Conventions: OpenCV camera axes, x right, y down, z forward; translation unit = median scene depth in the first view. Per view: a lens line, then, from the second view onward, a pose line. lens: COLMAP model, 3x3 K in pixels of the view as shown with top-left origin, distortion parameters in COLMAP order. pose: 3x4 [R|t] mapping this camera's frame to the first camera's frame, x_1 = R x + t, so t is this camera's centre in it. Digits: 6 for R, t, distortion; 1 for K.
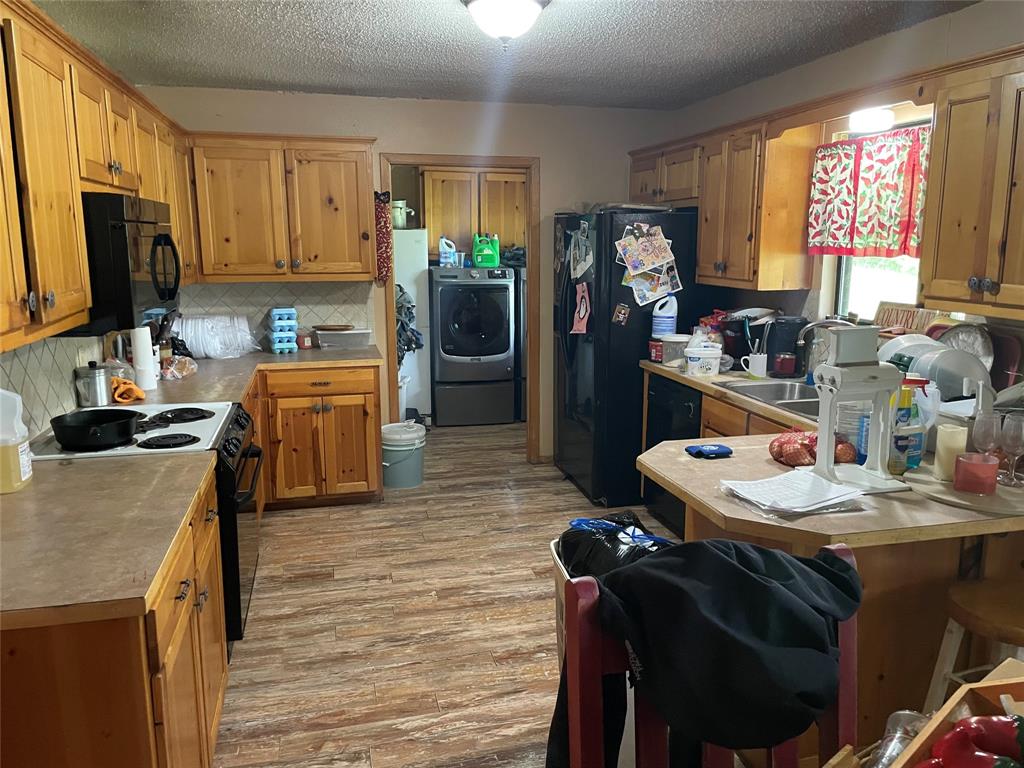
lens RADIAL K [[777.2, 0, 519.4], [0, 777.2, 385.5], [0, 0, 1]] dist [0.031287, -0.025466]
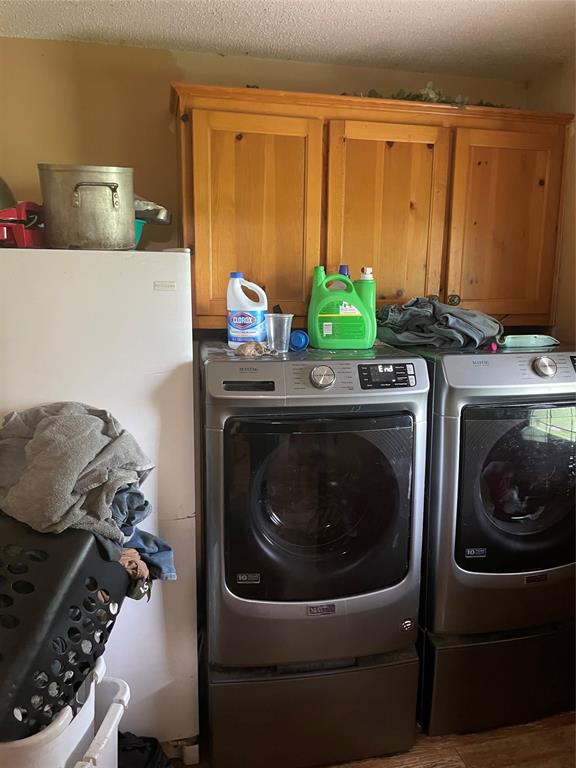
lens RADIAL K [[582.9, 0, 282.7], [0, 582.9, 381.9], [0, 0, 1]] dist [0.031287, -0.025466]
pose [[0.999464, 0.010878, -0.030866, -0.065465], [-0.011562, 0.999690, -0.022071, -0.130382], [0.030616, 0.022416, 0.999280, 0.710917]]
